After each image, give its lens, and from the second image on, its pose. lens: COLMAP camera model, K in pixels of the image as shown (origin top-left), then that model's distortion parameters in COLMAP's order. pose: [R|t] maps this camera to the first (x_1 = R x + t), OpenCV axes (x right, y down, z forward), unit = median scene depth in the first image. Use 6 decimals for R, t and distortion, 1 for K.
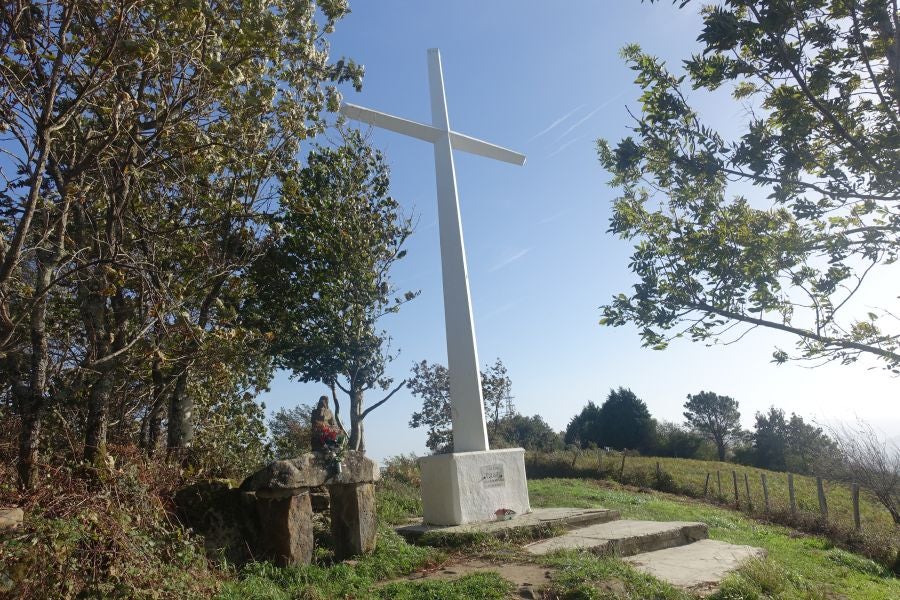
lens RADIAL K [[613.4, 0, 450.0], [0, 613.4, 300.0], [0, 0, 1]] dist [0.006529, 0.000680]
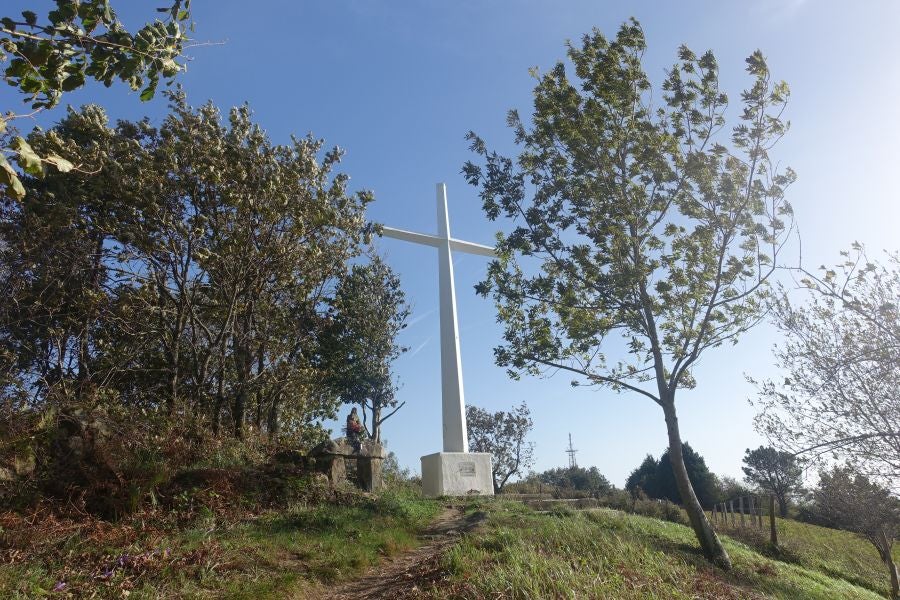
lens RADIAL K [[608.0, 0, 450.0], [0, 608.0, 300.0], [0, 0, 1]] dist [0.045628, -0.001069]
pose [[0.994923, -0.000906, -0.100639, 0.182765], [-0.007228, 0.996735, -0.080424, -0.010396], [0.100383, 0.080743, 0.991667, -0.551881]]
